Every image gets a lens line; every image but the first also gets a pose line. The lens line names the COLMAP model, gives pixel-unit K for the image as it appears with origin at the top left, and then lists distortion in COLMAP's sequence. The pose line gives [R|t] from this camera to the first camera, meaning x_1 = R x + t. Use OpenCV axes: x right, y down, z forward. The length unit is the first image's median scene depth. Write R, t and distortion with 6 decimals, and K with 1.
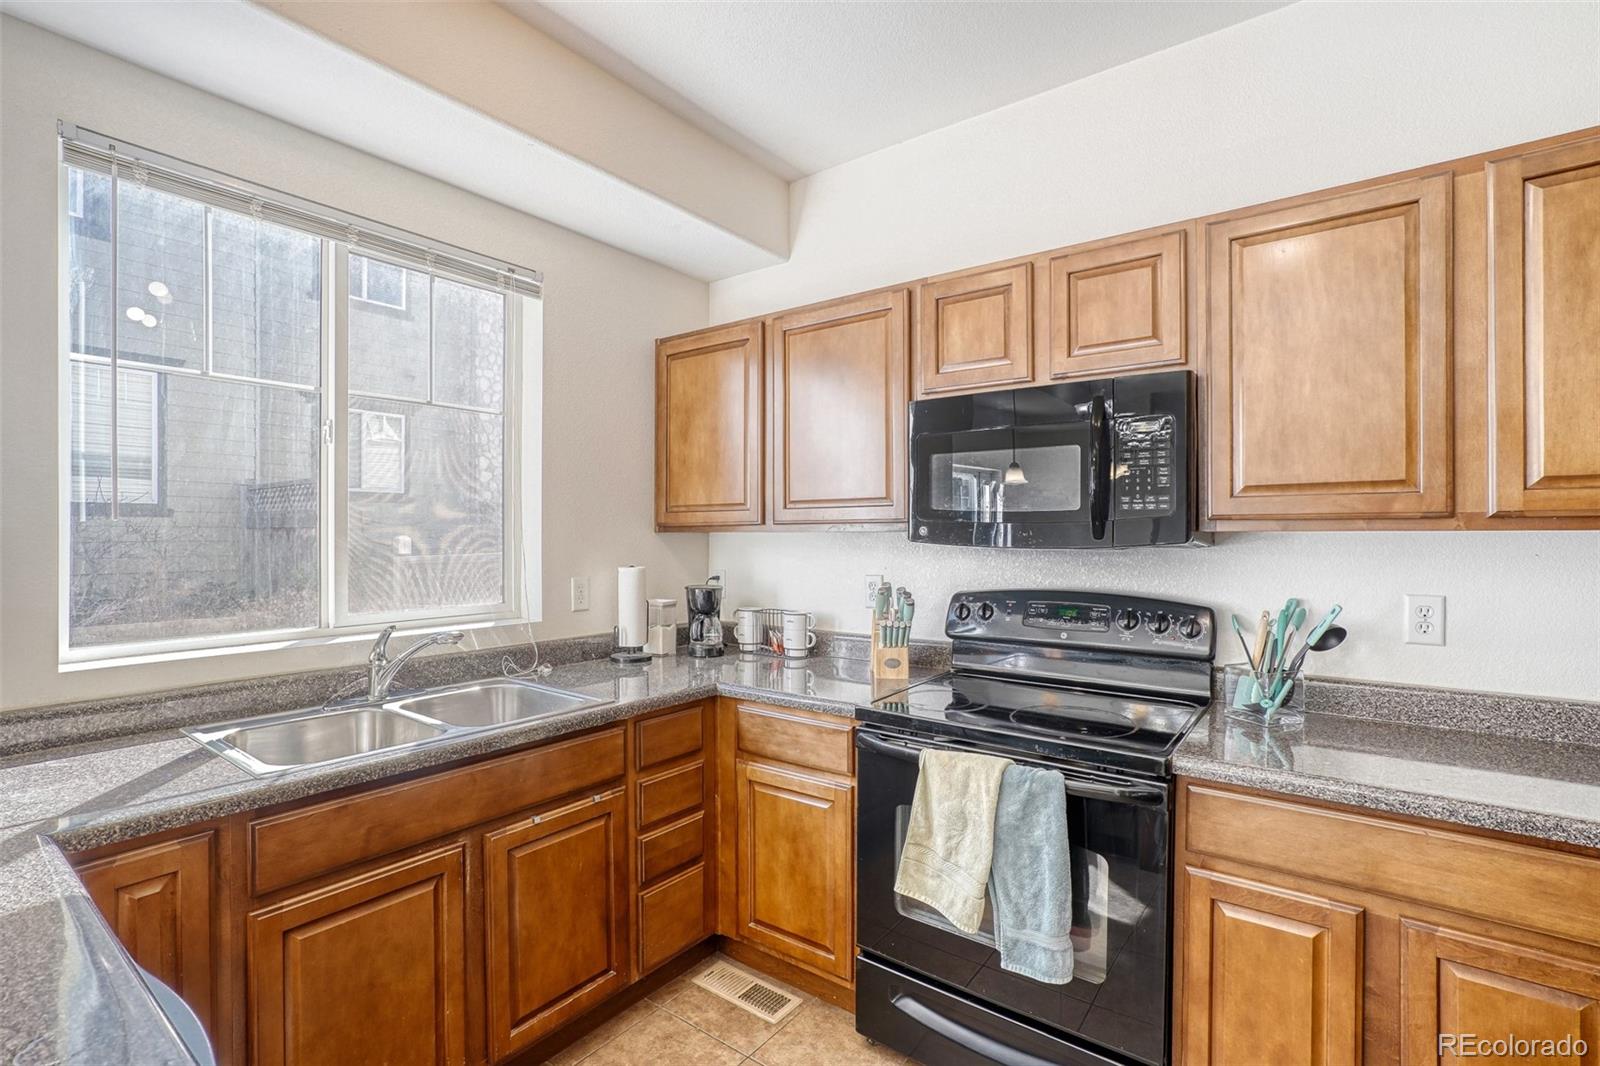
lens RADIAL K [[741.1, 0, 800.0], [0, 741.1, 533.0], [0, 0, 1]] dist [-0.030837, 0.016587]
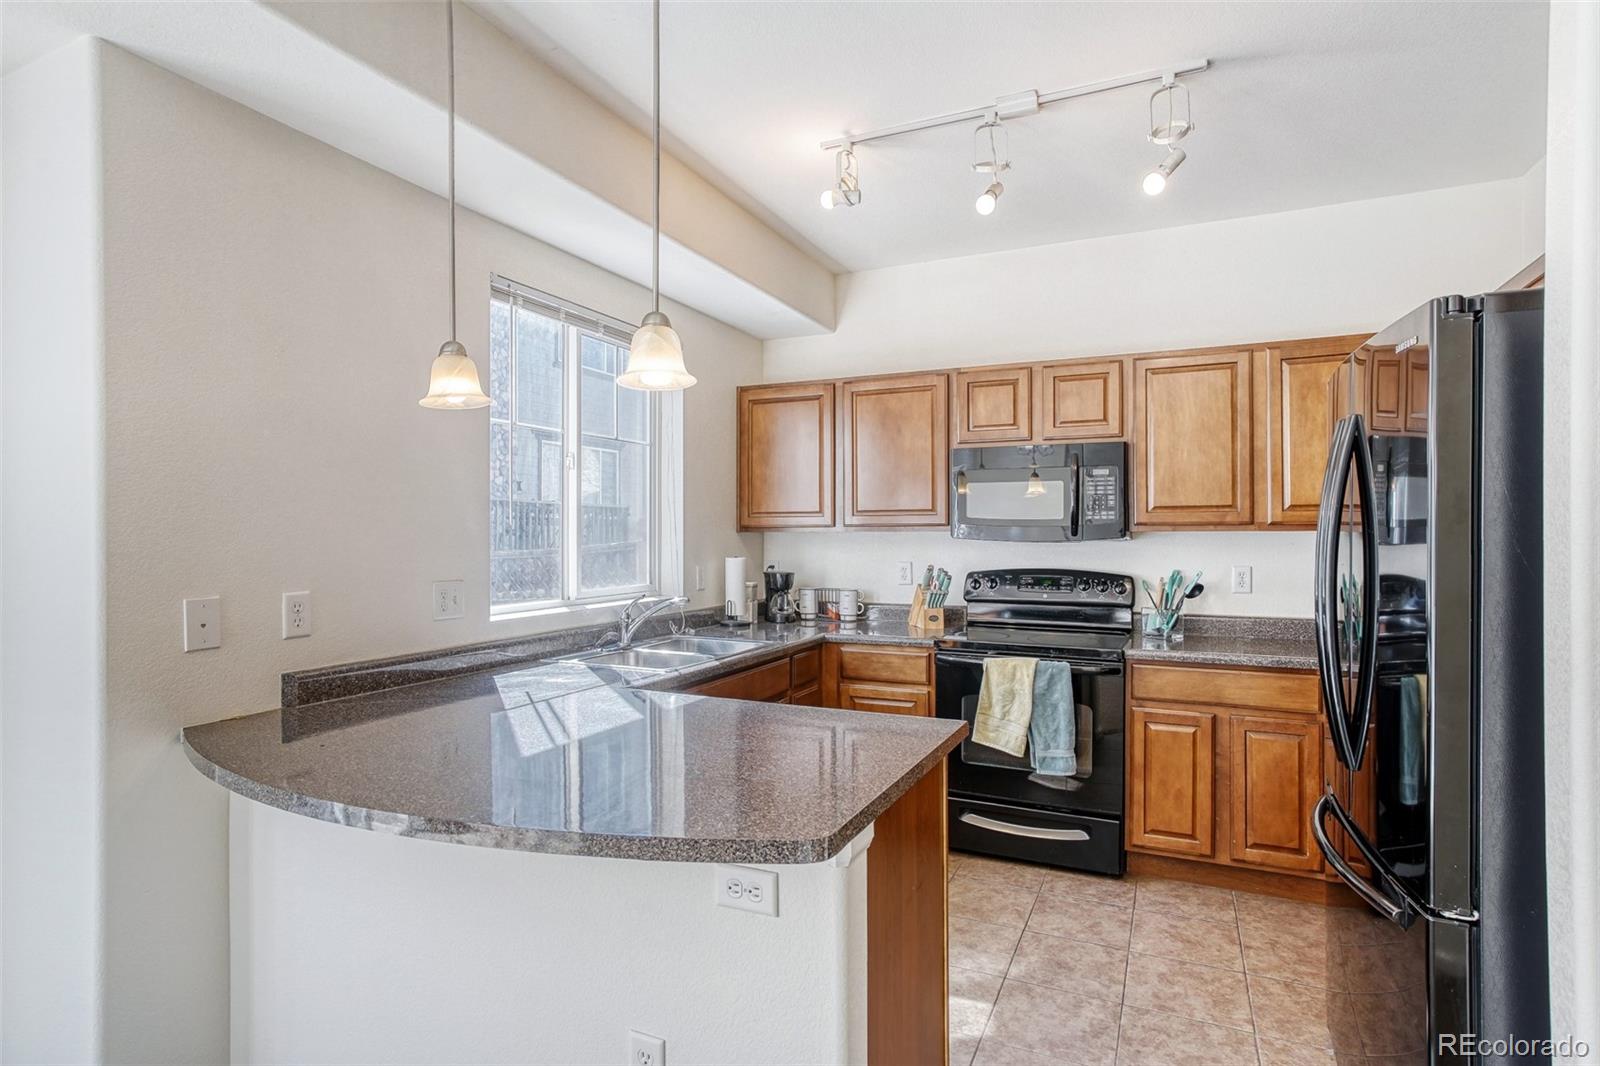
lens RADIAL K [[844.4, 0, 792.7], [0, 844.4, 526.3], [0, 0, 1]] dist [-0.001562, -0.000463]
pose [[0.978947, 0.000876, 0.204113, -0.655352], [0.000631, 0.999973, -0.007321, -0.000369], [-0.204114, 0.007296, 0.978920, -0.812490]]
